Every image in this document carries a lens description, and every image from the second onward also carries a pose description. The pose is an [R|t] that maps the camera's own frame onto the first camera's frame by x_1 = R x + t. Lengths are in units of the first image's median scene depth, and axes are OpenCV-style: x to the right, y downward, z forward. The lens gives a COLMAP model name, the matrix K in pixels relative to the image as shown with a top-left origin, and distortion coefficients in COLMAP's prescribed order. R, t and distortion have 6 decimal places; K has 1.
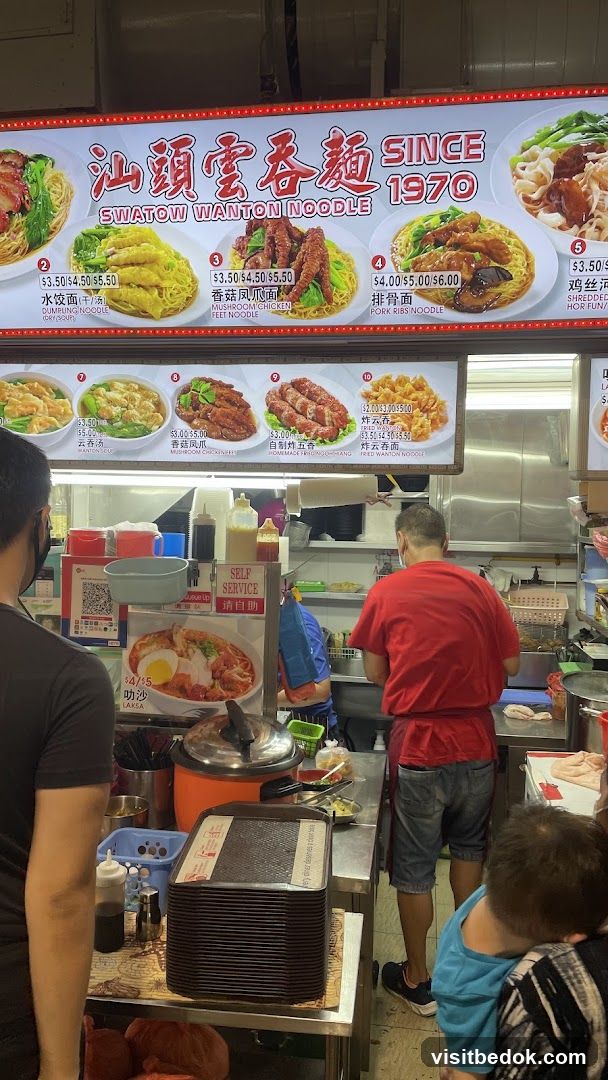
lens RADIAL K [[824.1, 0, 296.3], [0, 824.1, 544.0], [0, 0, 1]] dist [0.099304, -0.133954]
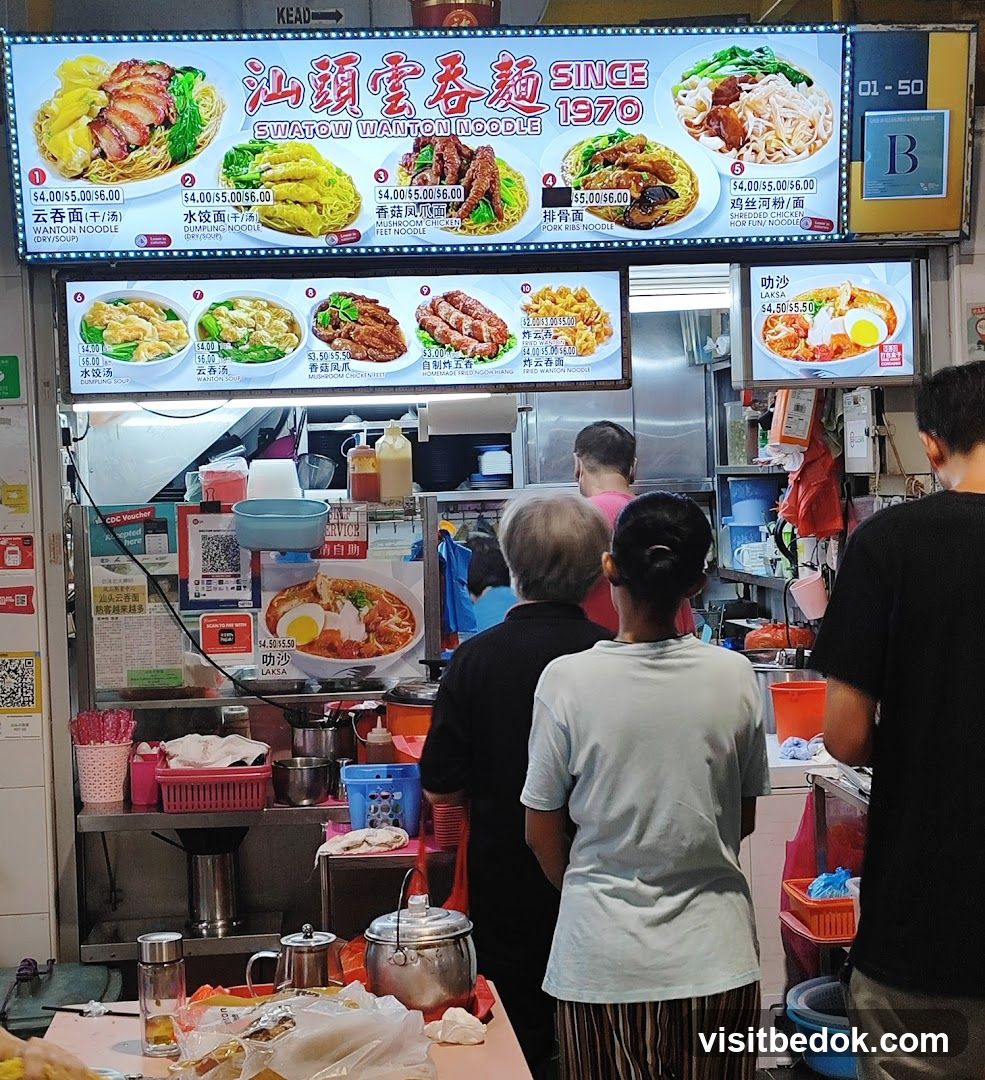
lens RADIAL K [[1857.4, 0, 492.5], [0, 1857.4, 540.0], [0, 0, 1]] dist [0.145171, -0.677388]
pose [[0.967207, -0.060774, 0.246612, -0.526503], [0.061901, 0.998077, 0.003186, 0.077476], [-0.246331, 0.012184, 0.969109, -1.105302]]
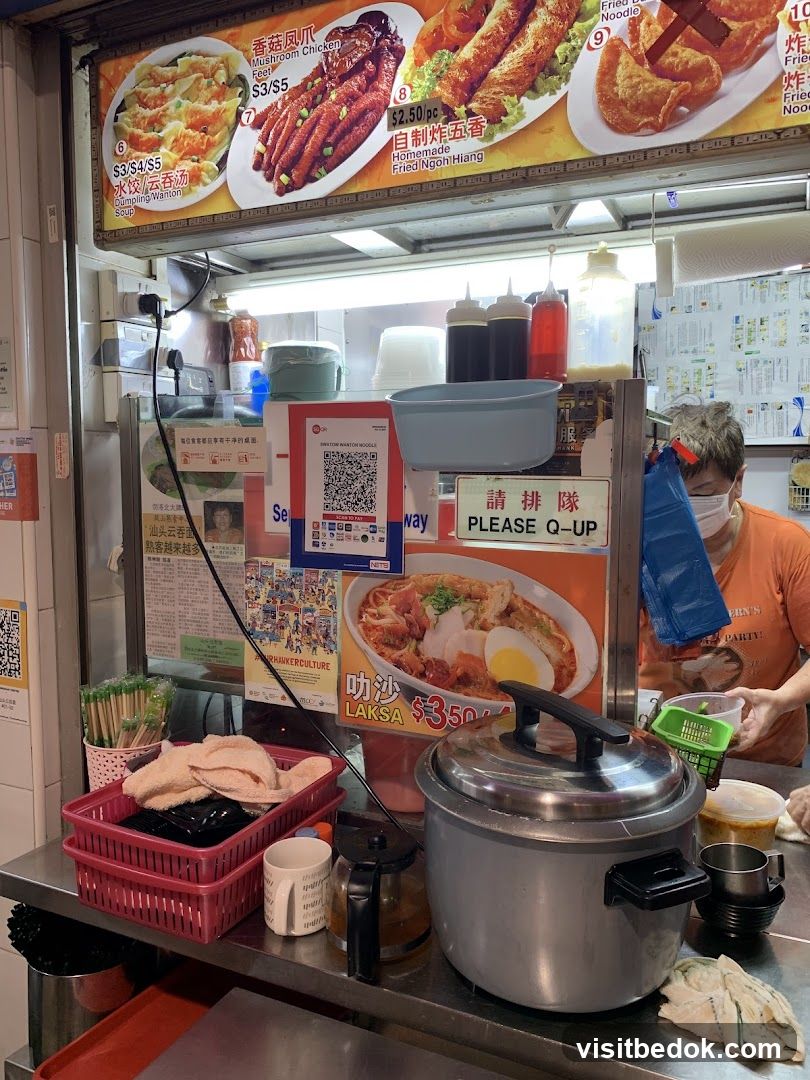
lens RADIAL K [[848.4, 0, 405.0], [0, 848.4, 540.0], [0, 0, 1]] dist [0.038339, -0.056333]
pose [[0.963499, 0.001639, -0.267706, -0.025441], [0.010050, 0.999055, 0.042287, 0.105230], [0.267522, -0.043434, 0.962572, 0.558470]]
